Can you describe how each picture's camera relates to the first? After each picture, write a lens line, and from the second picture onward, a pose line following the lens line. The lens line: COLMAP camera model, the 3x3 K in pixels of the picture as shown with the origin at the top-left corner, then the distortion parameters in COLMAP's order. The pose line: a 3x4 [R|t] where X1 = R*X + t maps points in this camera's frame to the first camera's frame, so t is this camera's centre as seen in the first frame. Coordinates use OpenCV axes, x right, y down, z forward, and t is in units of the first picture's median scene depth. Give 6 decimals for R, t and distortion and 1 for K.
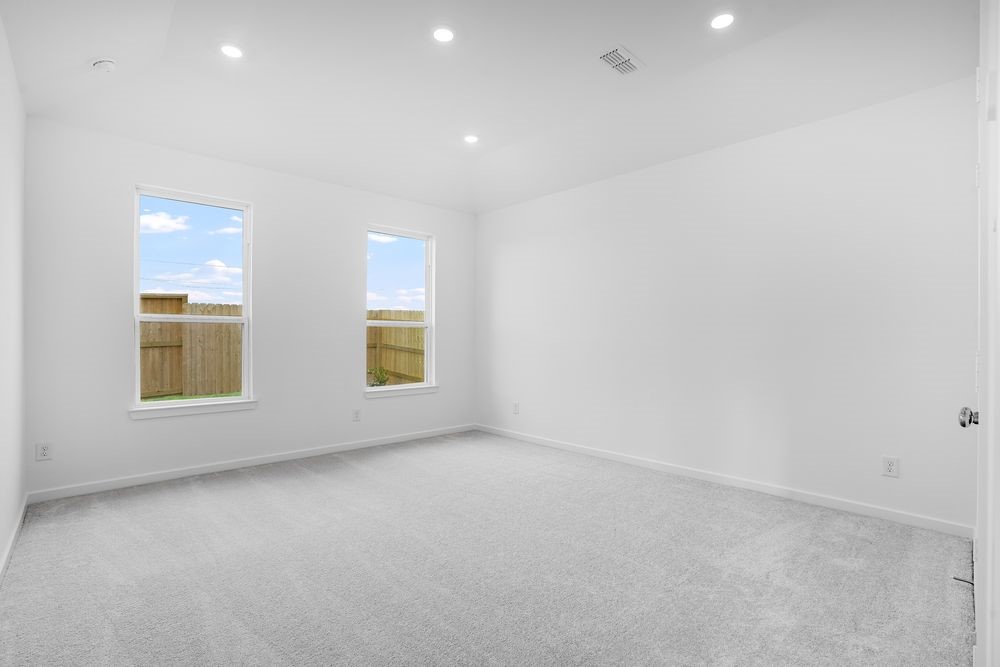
lens RADIAL K [[443.1, 0, 494.0], [0, 443.1, 333.8], [0, 0, 1]] dist [-0.003544, -0.000195]
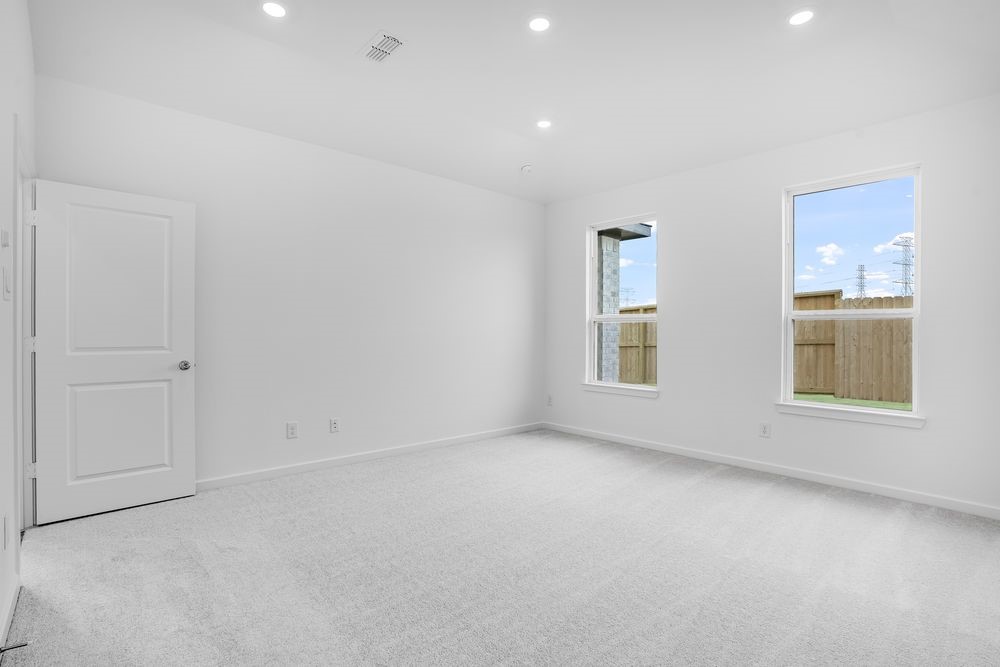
lens RADIAL K [[470.6, 0, 500.0], [0, 470.6, 332.3], [0, 0, 1]] dist [-0.051600, 0.009769]
pose [[-0.015033, 0.001974, -0.999885, 0.294553], [-0.000124, 0.999998, 0.001976, 0.000083], [0.999887, 0.000153, -0.015032, 0.291894]]
